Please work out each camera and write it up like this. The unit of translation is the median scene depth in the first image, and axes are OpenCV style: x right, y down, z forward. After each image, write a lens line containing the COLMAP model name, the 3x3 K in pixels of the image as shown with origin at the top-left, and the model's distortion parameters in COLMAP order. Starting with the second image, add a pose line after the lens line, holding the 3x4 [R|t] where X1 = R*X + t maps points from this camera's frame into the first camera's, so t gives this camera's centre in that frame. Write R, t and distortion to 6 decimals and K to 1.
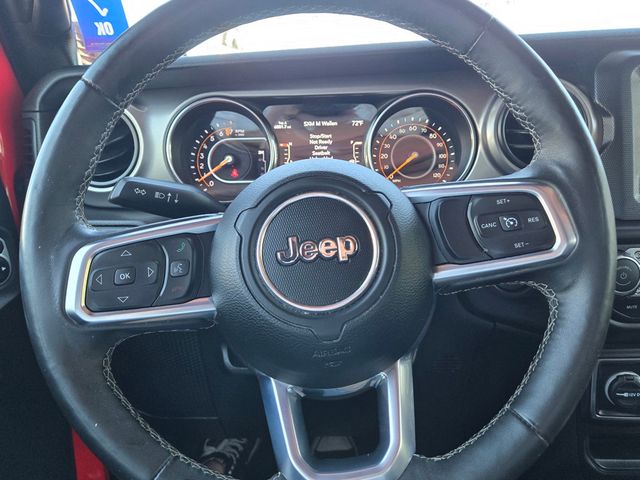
lens RADIAL K [[495.2, 0, 323.6], [0, 495.2, 239.4], [0, 0, 1]] dist [0.082610, -0.111580]
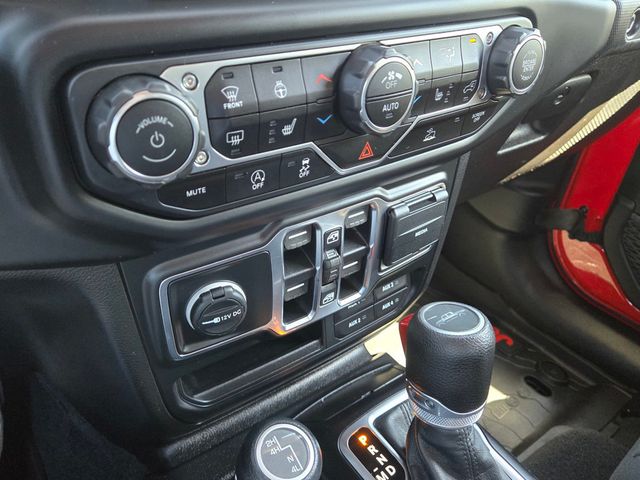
lens RADIAL K [[502.8, 0, 320.0], [0, 502.8, 240.0], [0, 0, 1]] dist [0.023961, -0.010035]
pose [[0.804802, -0.271051, 0.528039, 0.409749], [0.033378, 0.908898, 0.415680, -0.020764], [-0.592605, -0.316915, 0.740530, 0.513634]]
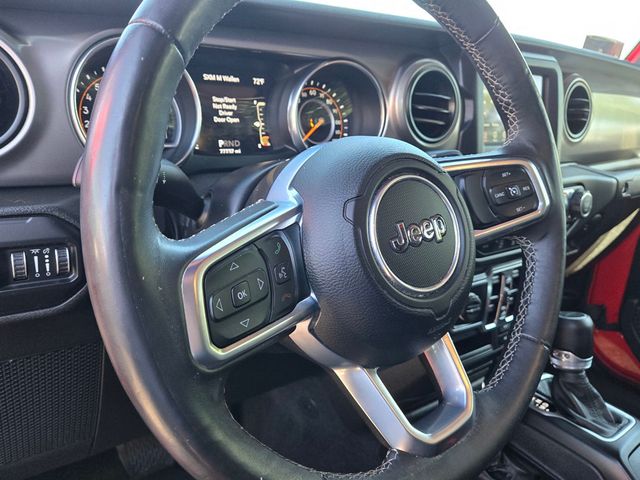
lens RADIAL K [[495.2, 0, 323.6], [0, 495.2, 239.4], [0, 0, 1]] dist [0.082610, -0.111580]
pose [[0.789361, -0.109817, 0.604027, -0.496694], [0.041491, 0.991165, 0.125980, -0.064023], [-0.612525, -0.074382, 0.786943, 0.204513]]
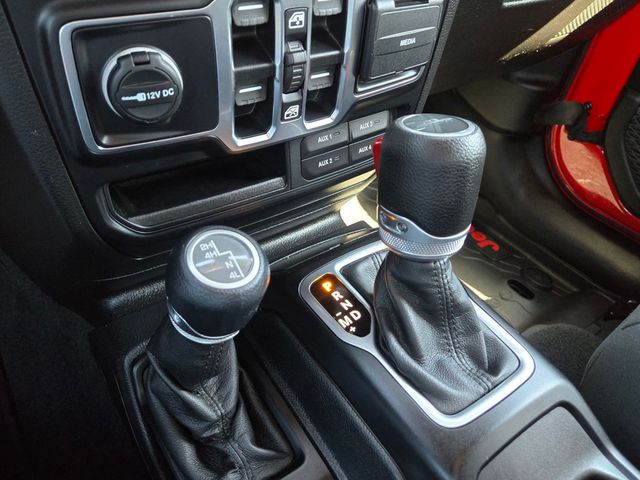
lens RADIAL K [[495.2, 0, 323.6], [0, 495.2, 239.4], [0, 0, 1]] dist [0.082610, -0.111580]
pose [[0.805142, -0.301685, 0.510620, 0.457633], [-0.012934, 0.851824, 0.523669, 0.173627], [-0.592941, -0.428232, 0.681937, 0.518324]]
